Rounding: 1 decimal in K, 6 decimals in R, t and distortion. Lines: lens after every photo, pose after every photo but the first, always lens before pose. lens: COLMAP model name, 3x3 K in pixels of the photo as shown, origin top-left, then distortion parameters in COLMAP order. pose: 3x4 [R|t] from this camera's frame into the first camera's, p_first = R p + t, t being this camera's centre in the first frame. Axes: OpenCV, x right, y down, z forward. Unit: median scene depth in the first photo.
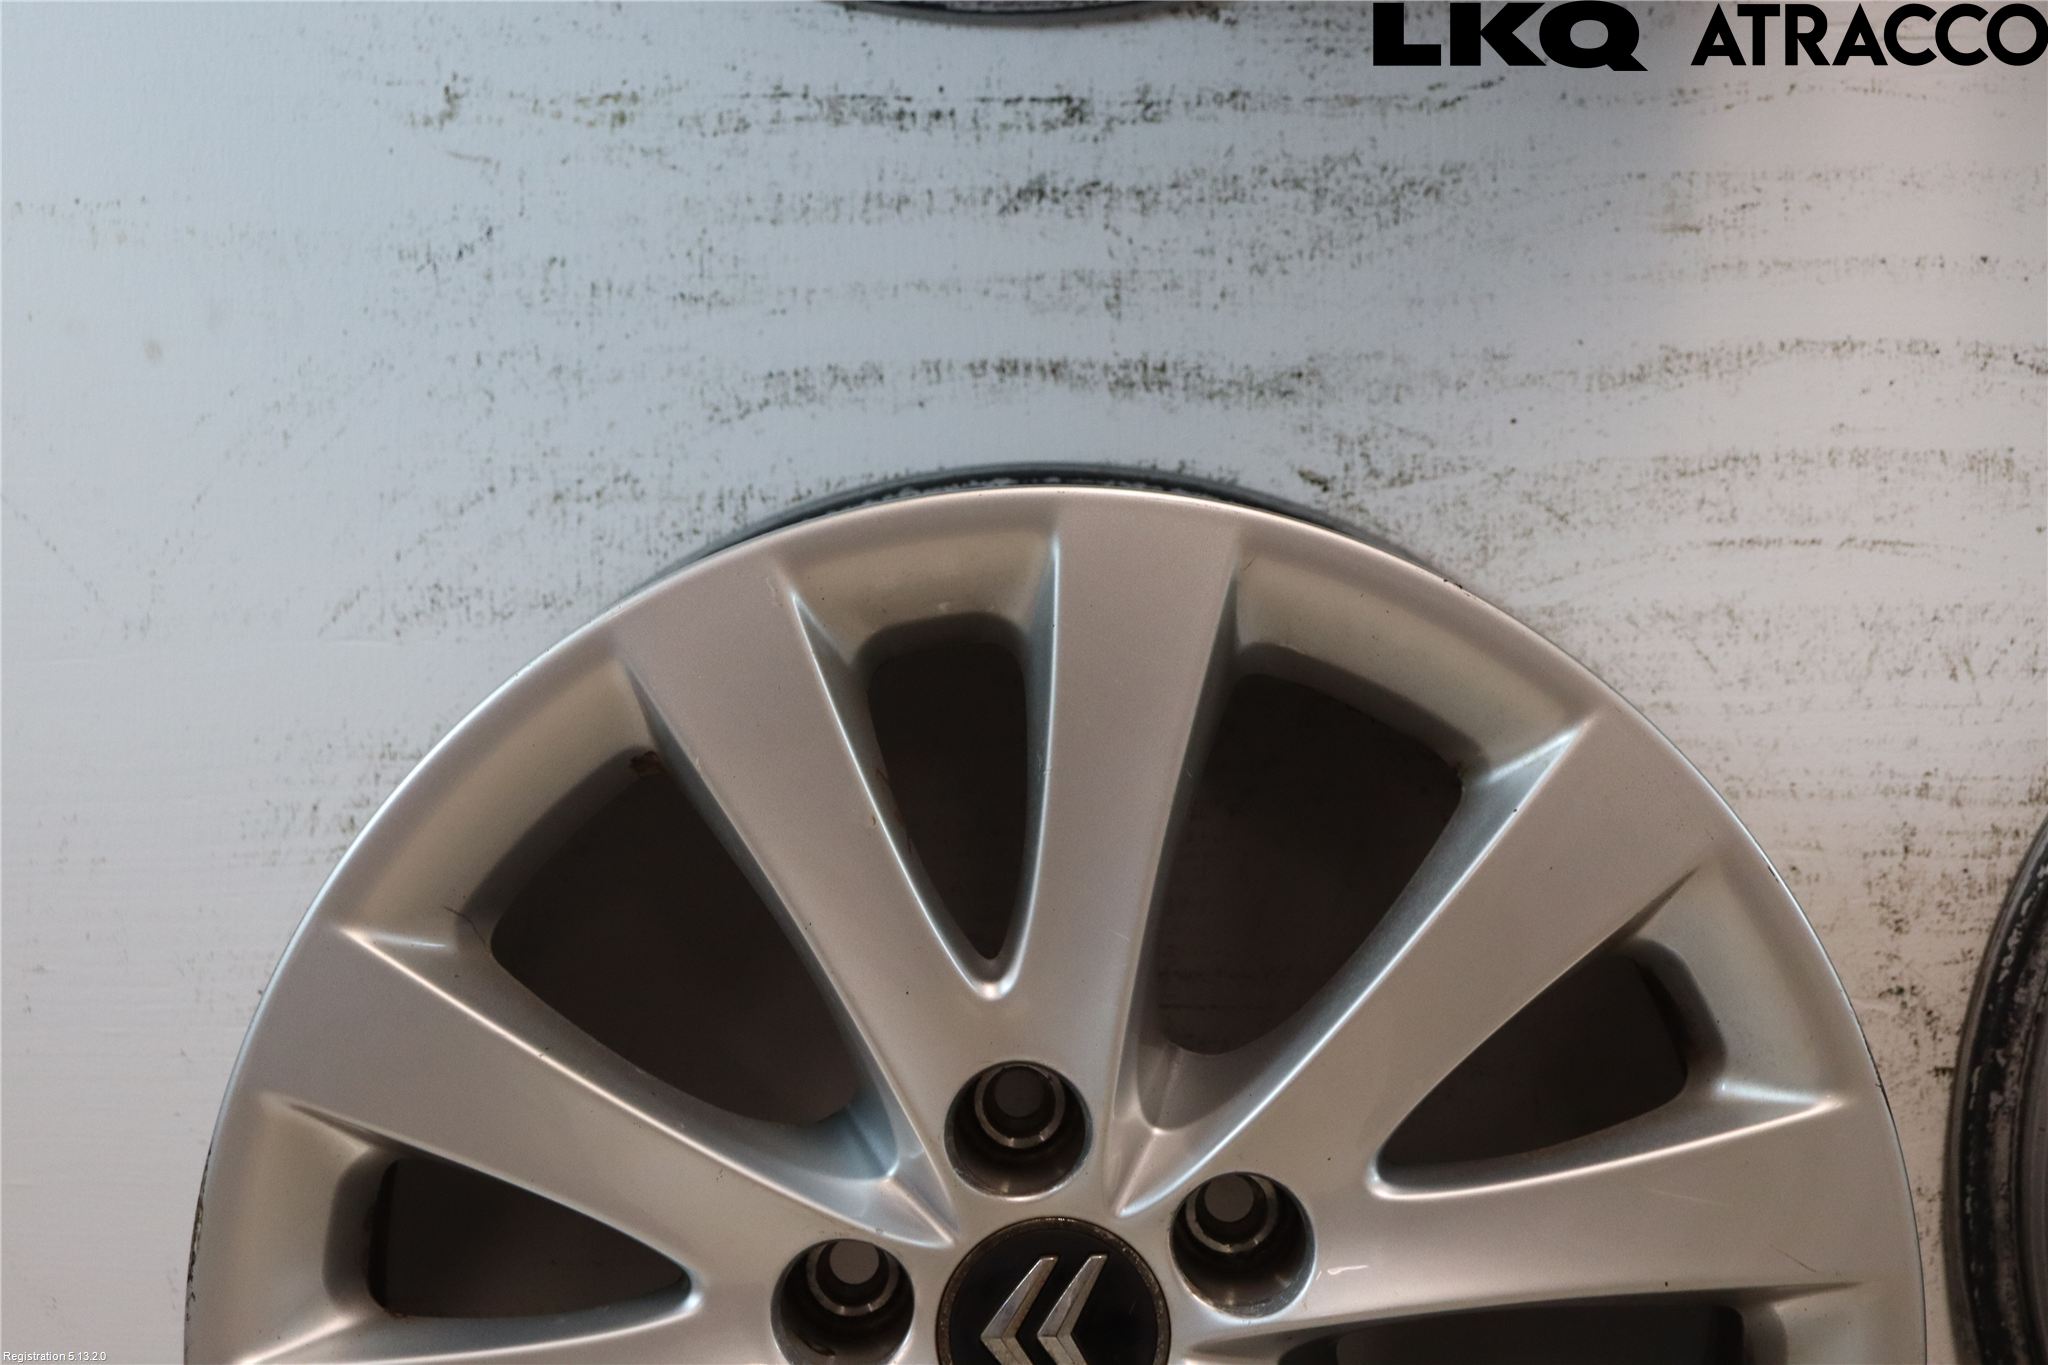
lens RADIAL K [[5095.0, 0, 1014.7], [0, 5095.0, 690.9], [0, 0, 1]] dist [0.467861, 0.000000]
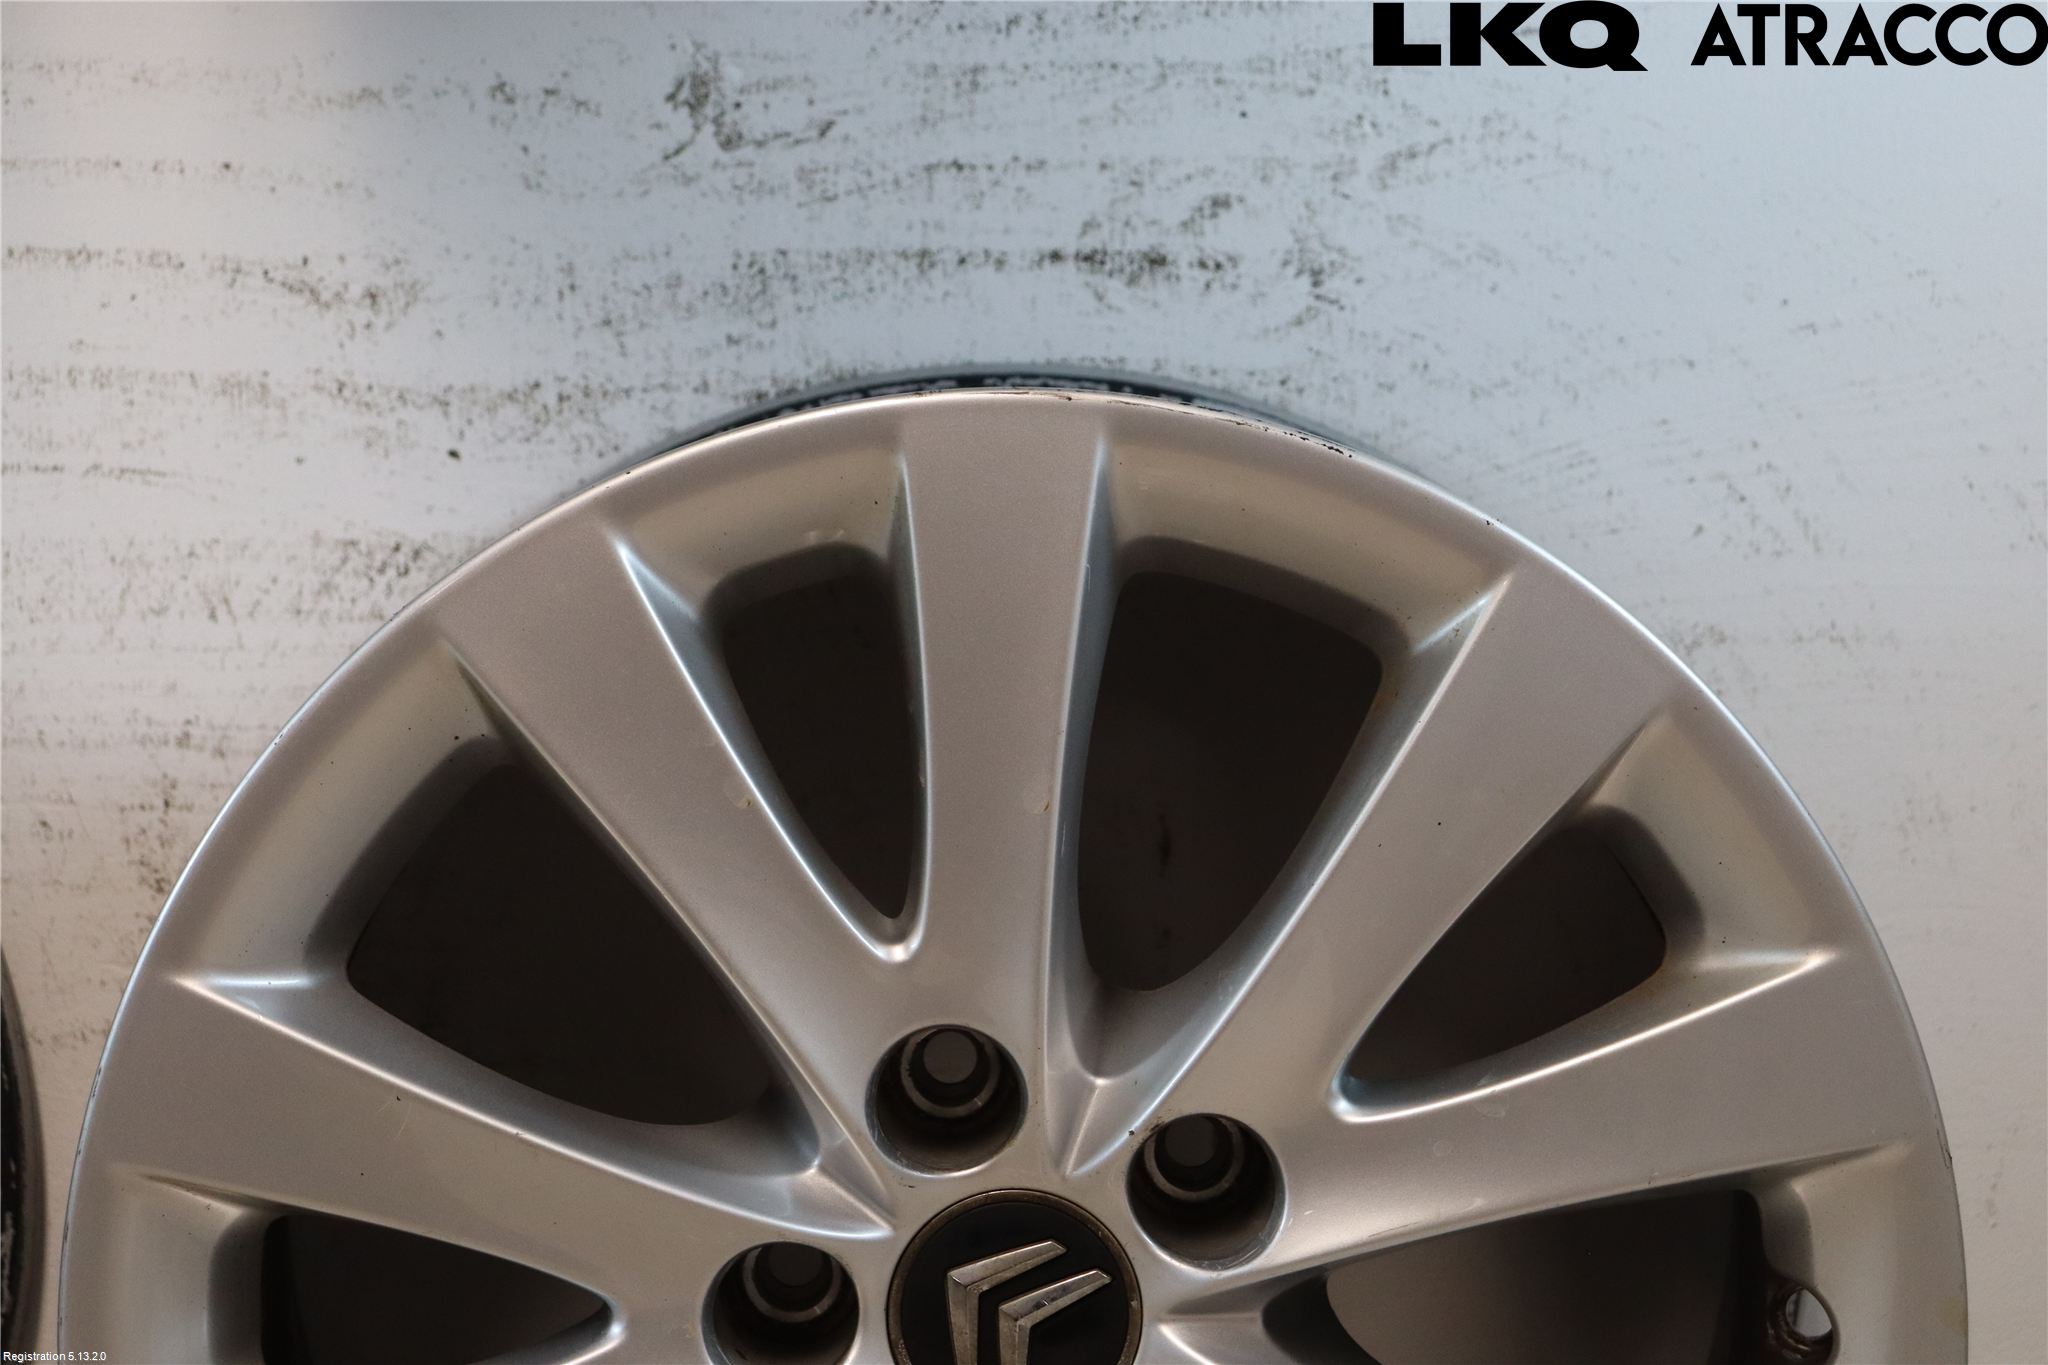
lens RADIAL K [[5095.0, 0, 1000.9], [0, 5095.0, 724.5], [0, 0, 1]] dist [0.467861, 0.000000]
pose [[0.999931, 0.011563, 0.001873, 0.323918], [-0.011589, 0.999834, 0.014081, 0.001737], [-0.001710, -0.014102, 0.999899, 0.076580]]
